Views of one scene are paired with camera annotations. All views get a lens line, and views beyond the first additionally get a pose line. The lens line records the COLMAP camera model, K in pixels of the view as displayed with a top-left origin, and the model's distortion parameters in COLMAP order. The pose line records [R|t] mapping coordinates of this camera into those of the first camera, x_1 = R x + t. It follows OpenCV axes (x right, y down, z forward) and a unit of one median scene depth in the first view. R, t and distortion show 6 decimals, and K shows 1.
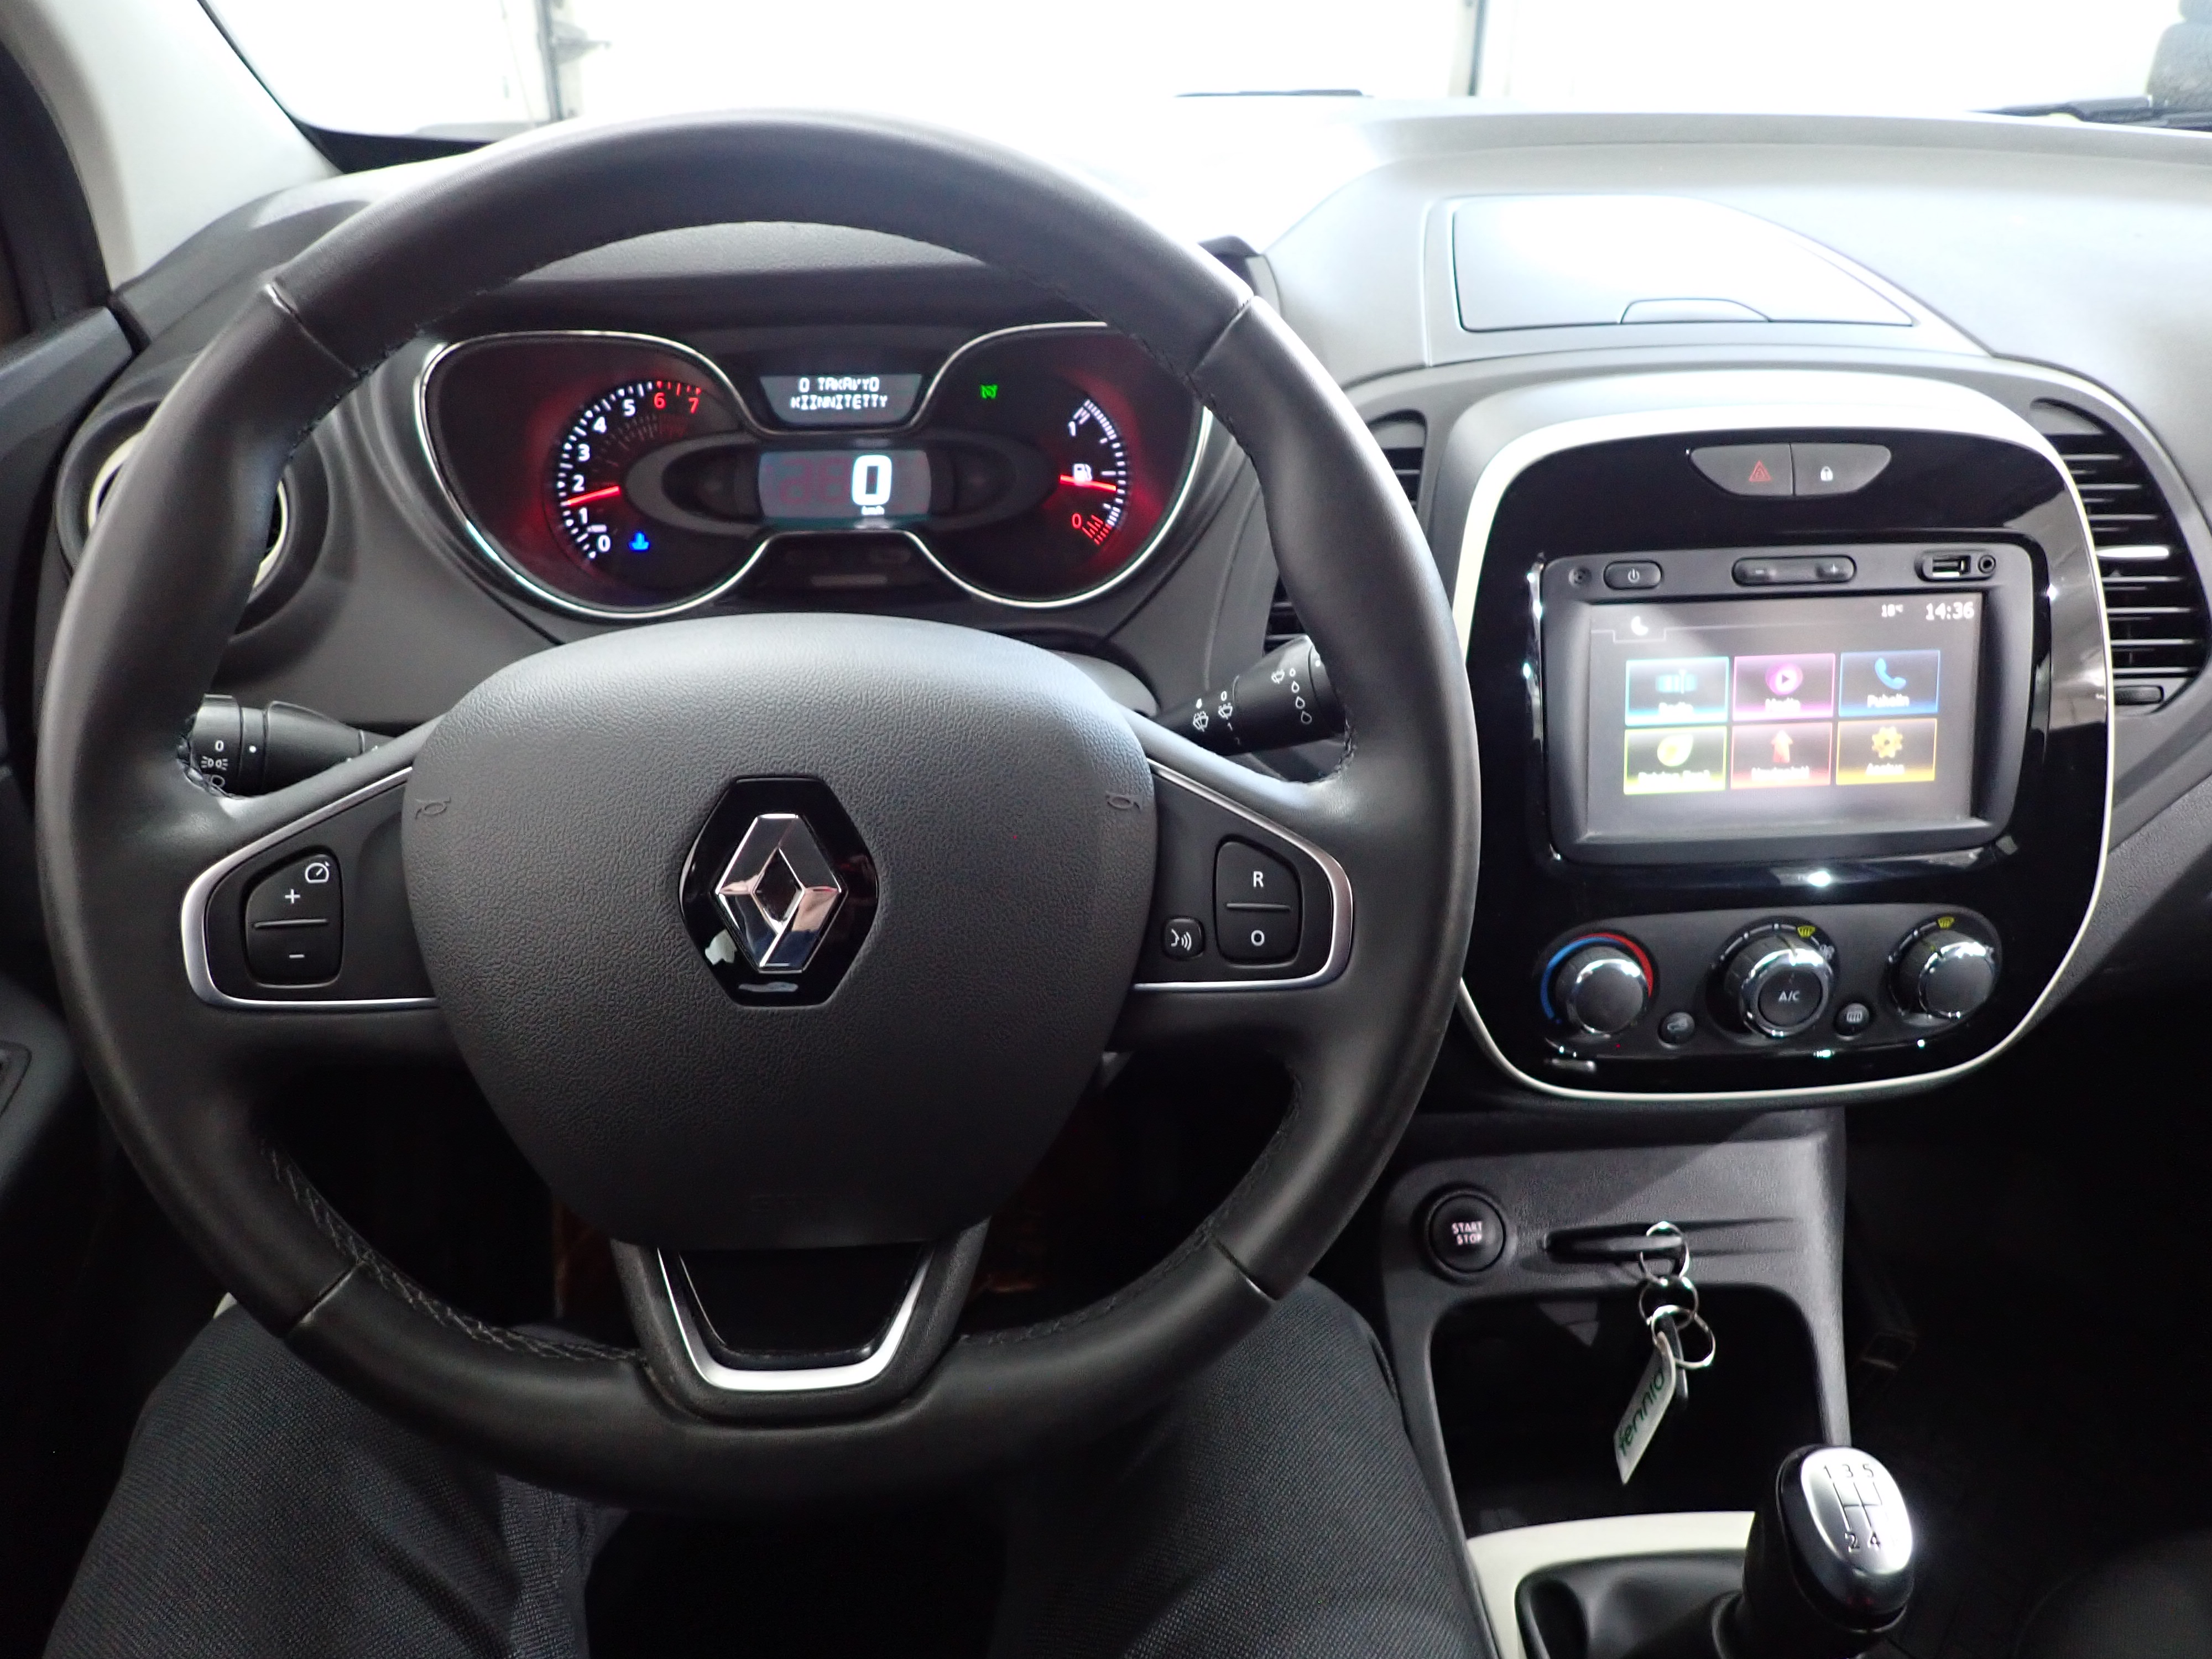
lens RADIAL K [[1641.2, 0, 1104.0], [0, 1641.2, 836.4], [0, 0, 1]] dist [0.002403, 0.007841]
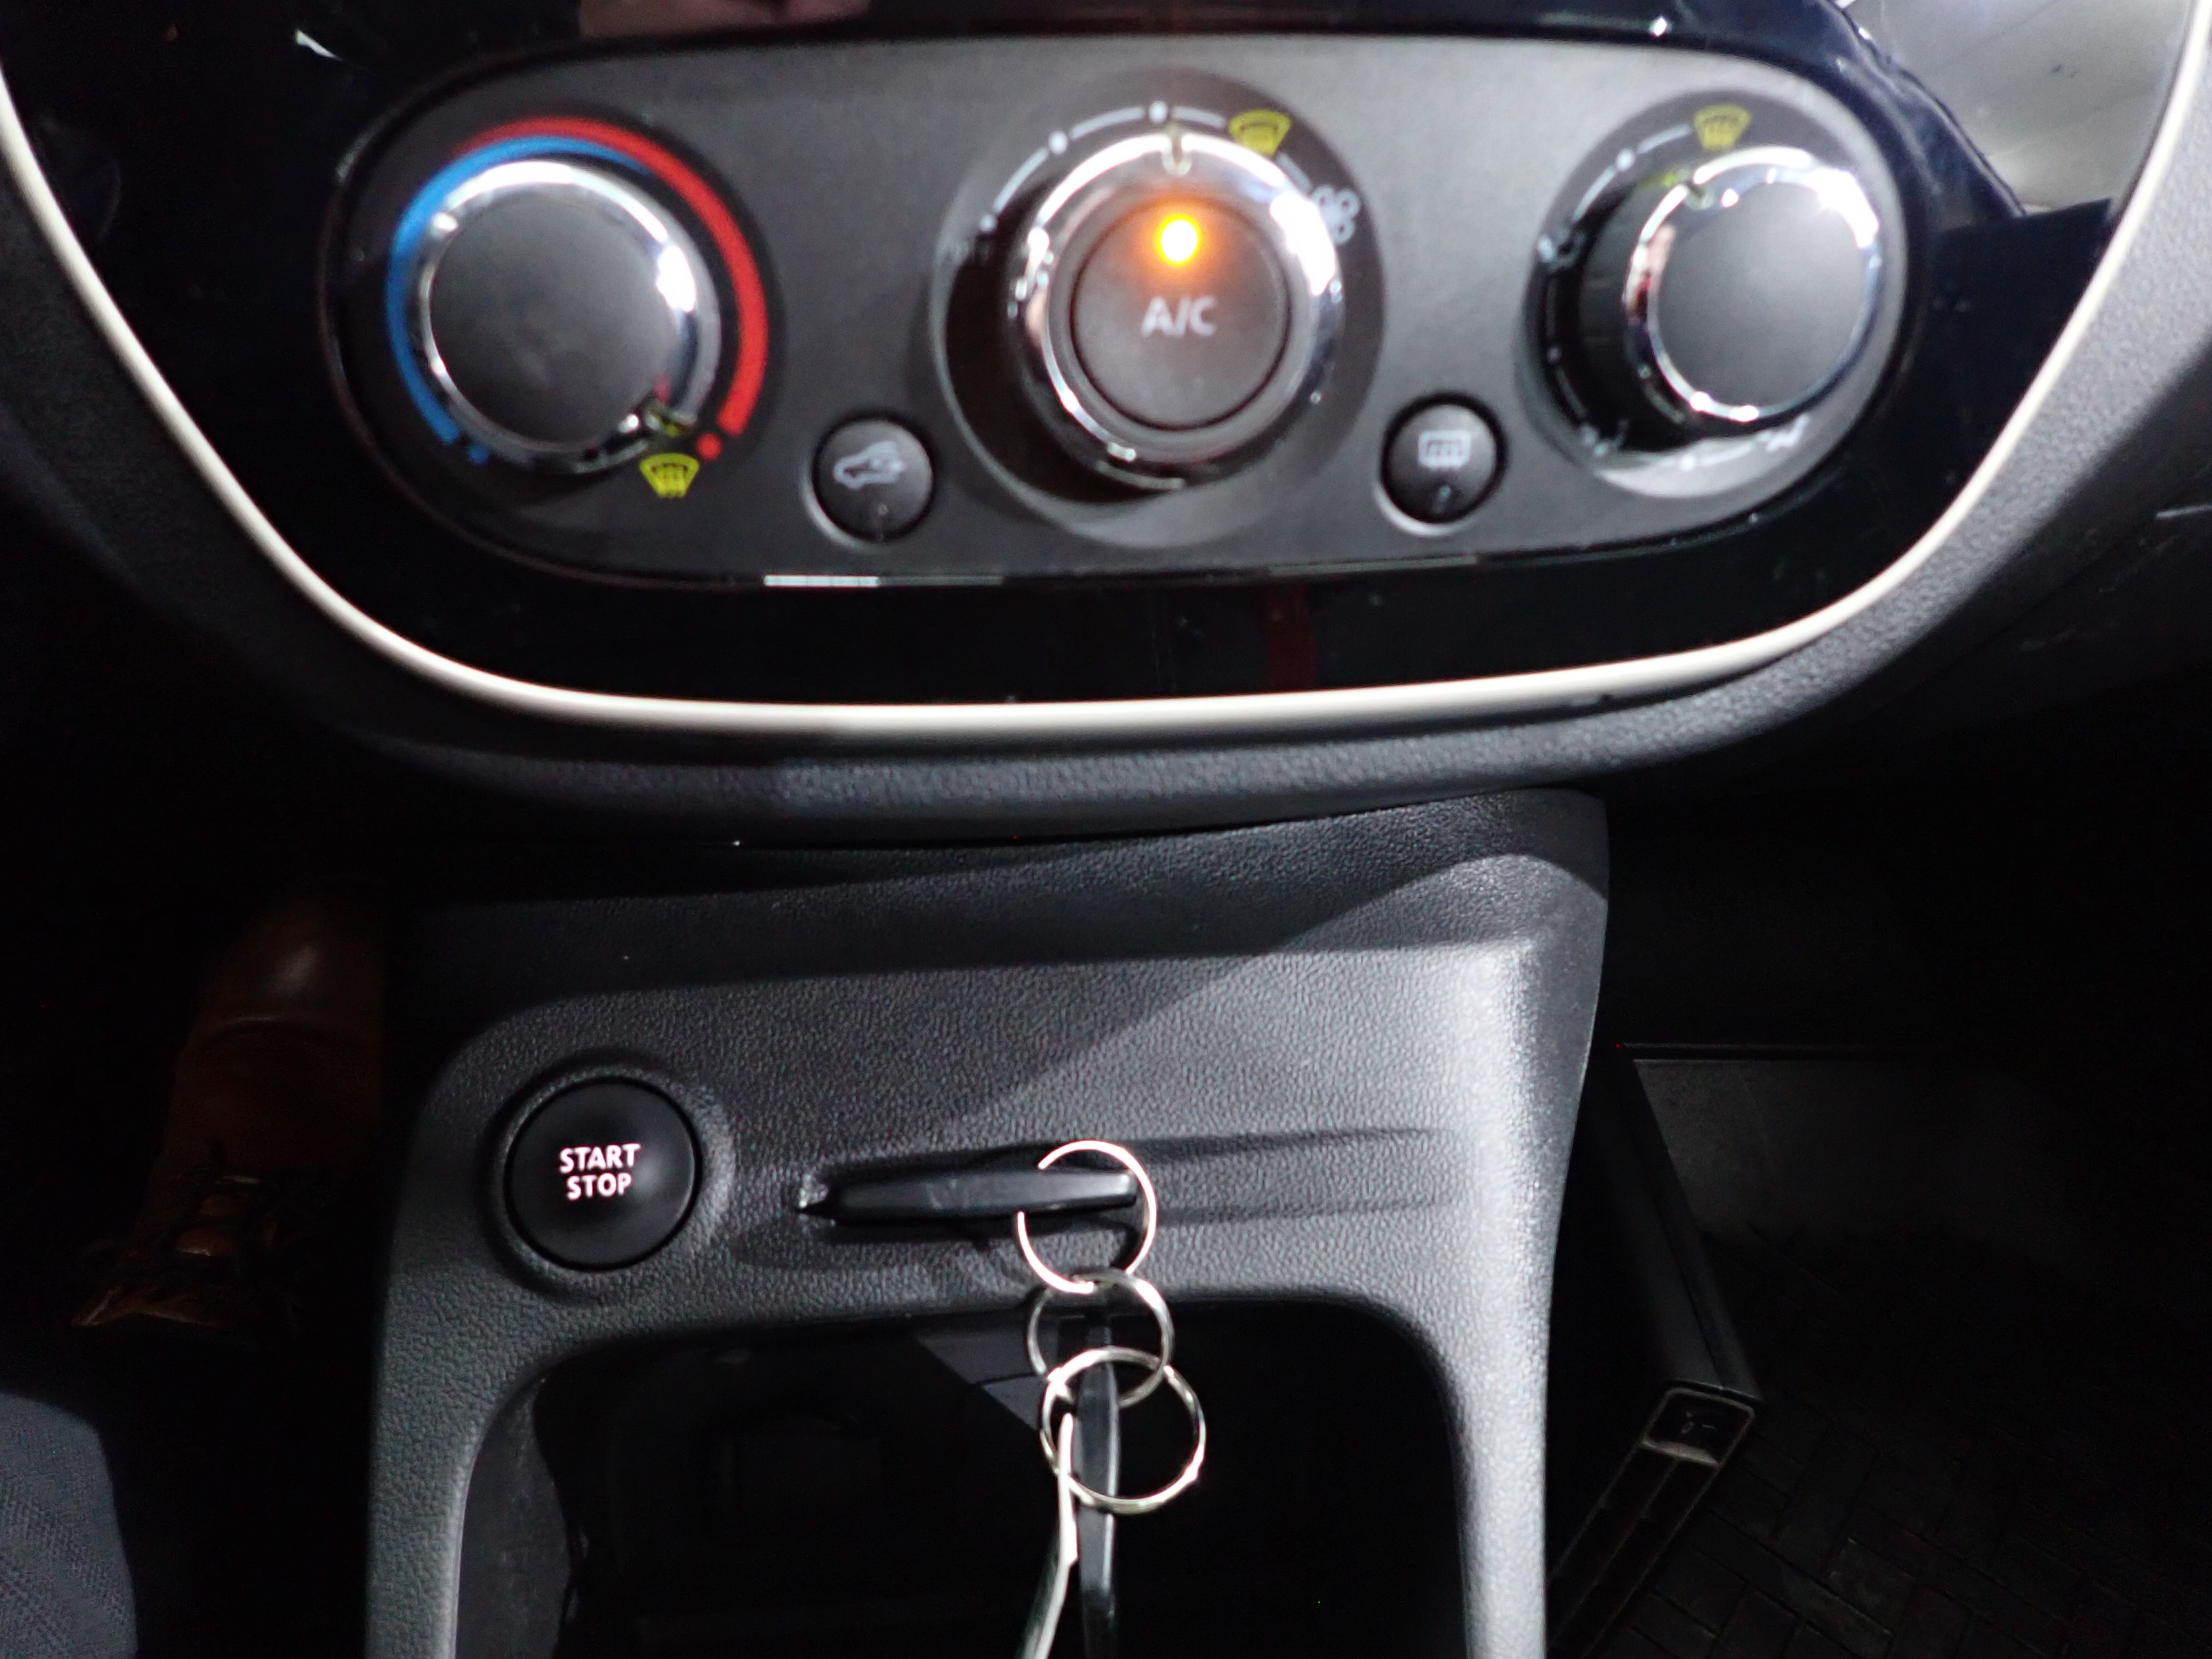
lens RADIAL K [[1641.2, 0, 1102.4], [0, 1641.2, 819.5], [0, 0, 1]] dist [0.002403, 0.007841]
pose [[0.999837, -0.006152, 0.017001, 0.338486], [0.006283, 0.999951, -0.007632, 0.161085], [-0.016953, 0.007738, 0.999826, 0.602145]]
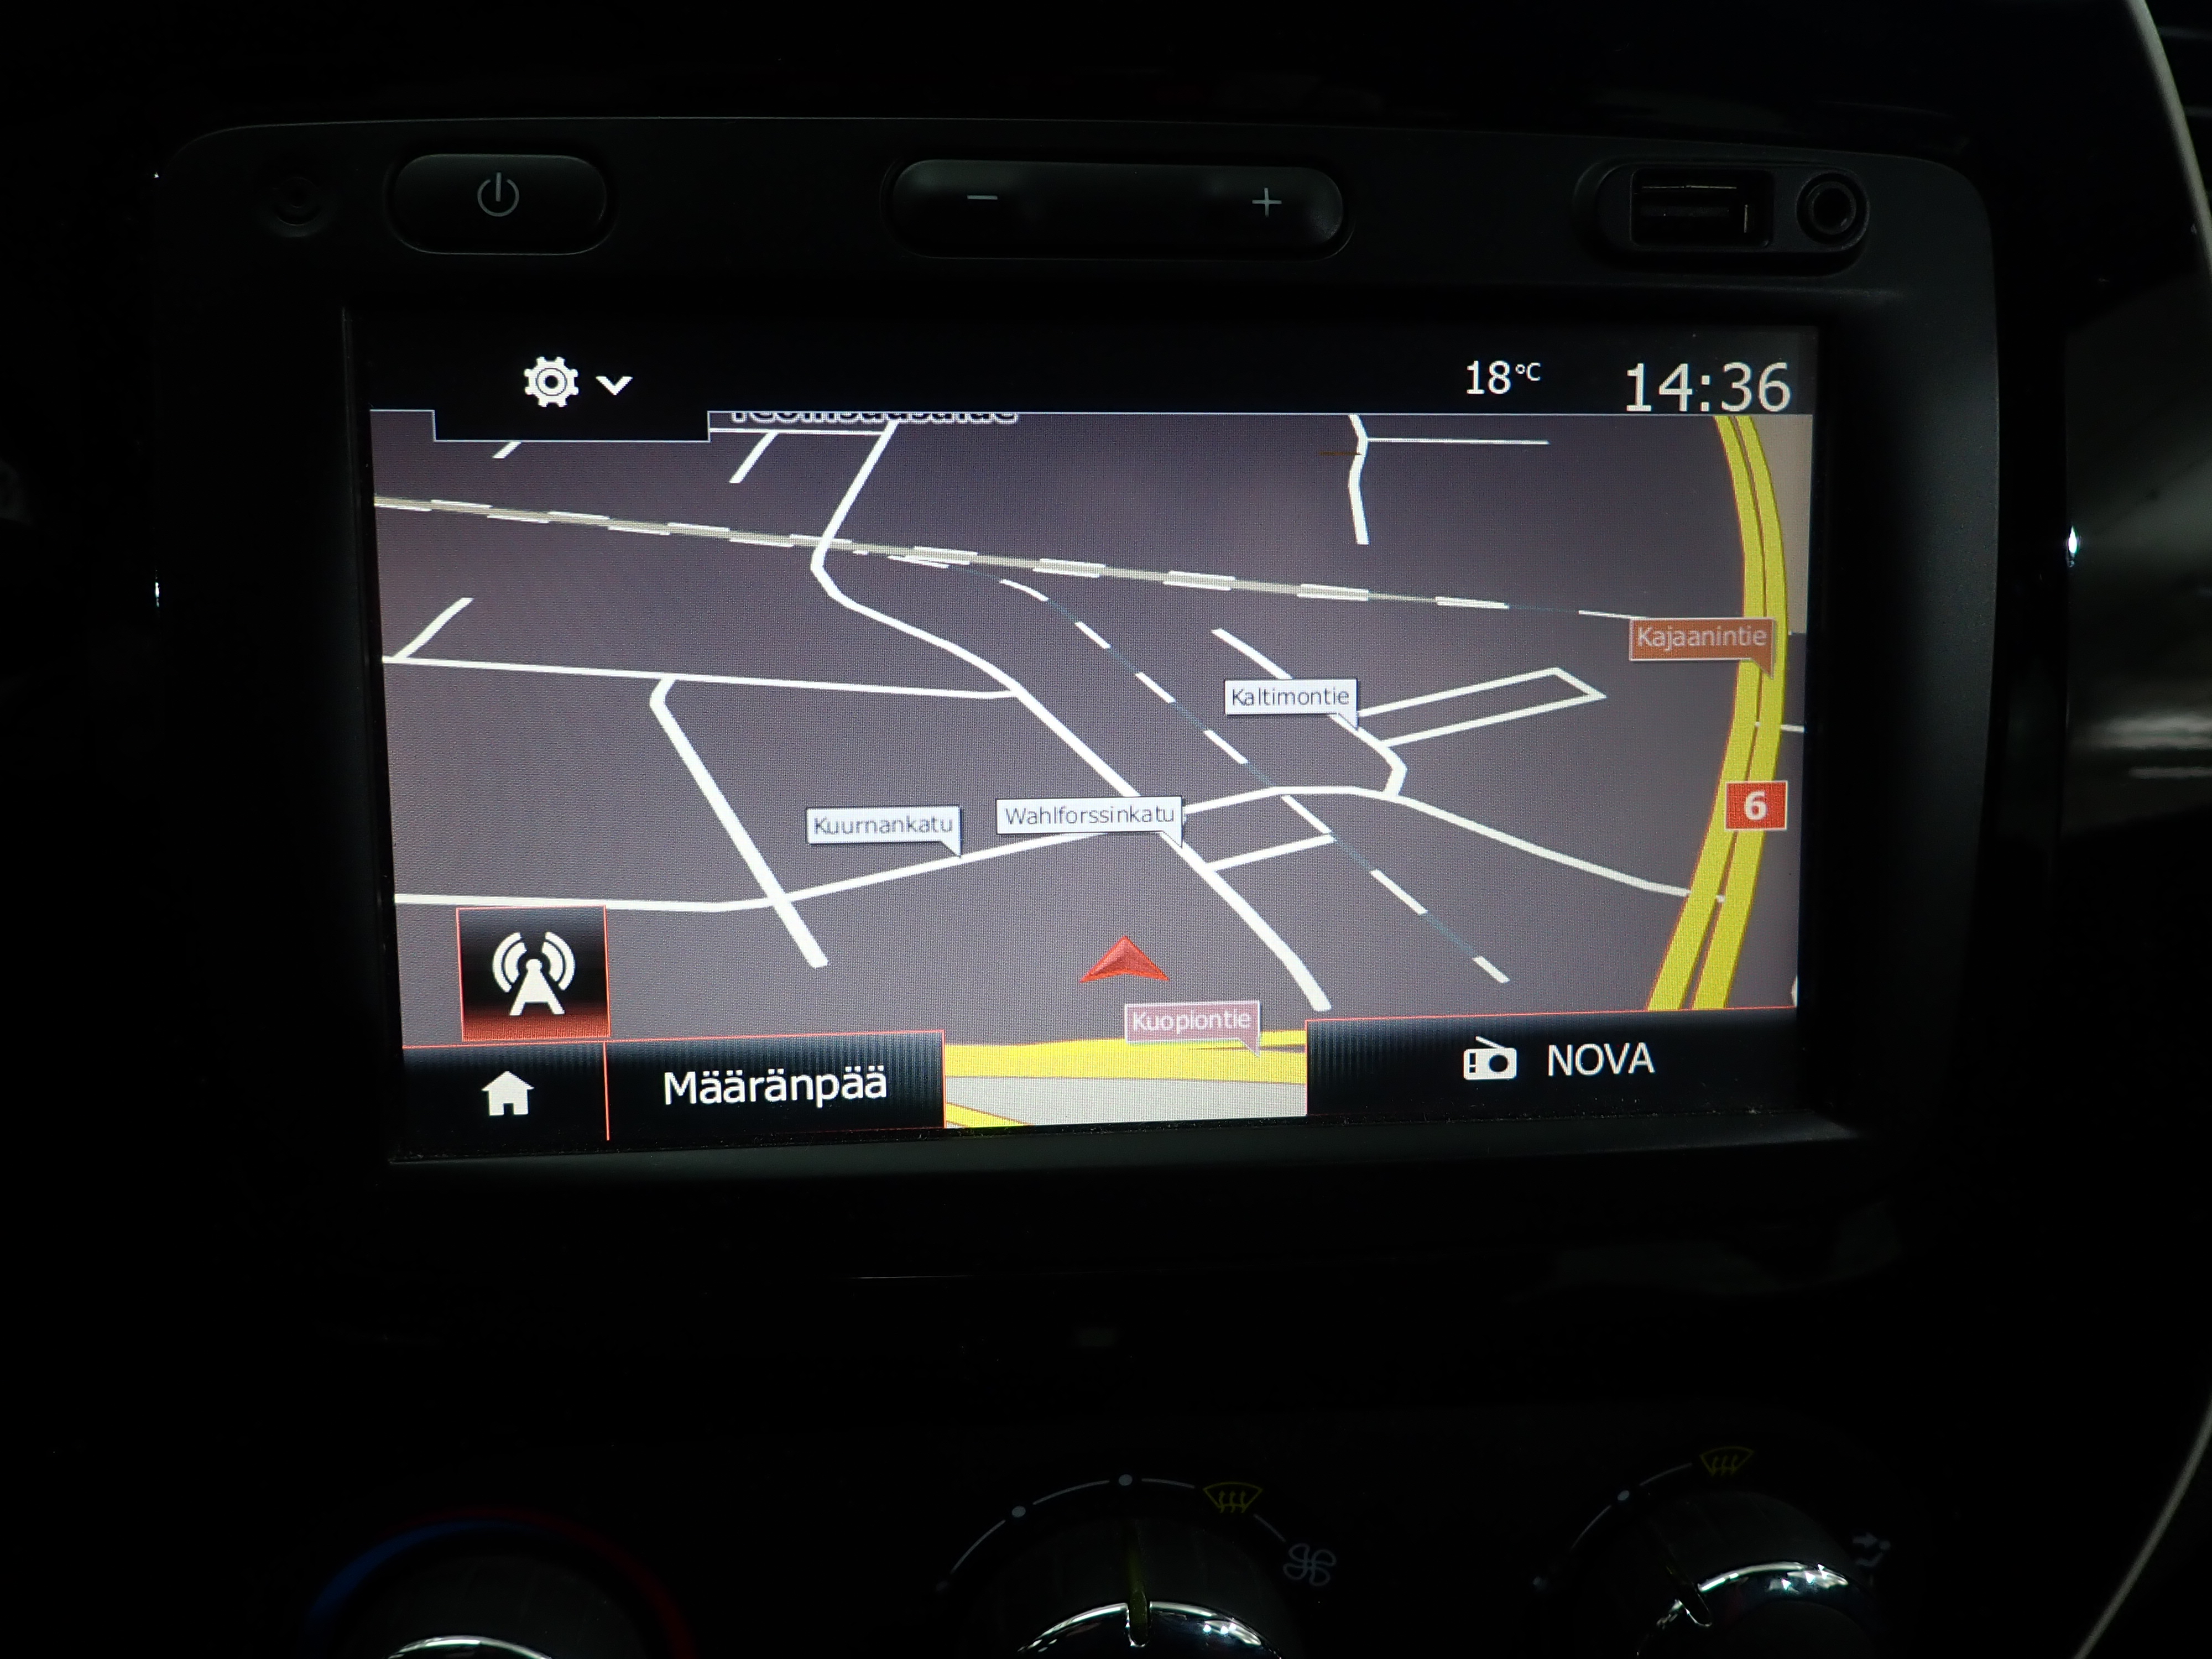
lens RADIAL K [[1641.2, 0, 1104.8], [0, 1641.2, 830.3], [0, 0, 1]] dist [0.002403, 0.007841]
pose [[0.999725, 0.020222, 0.011863, 0.343724], [-0.019322, 0.997247, -0.071595, -0.031823], [-0.013278, 0.071346, 0.997363, 0.608533]]
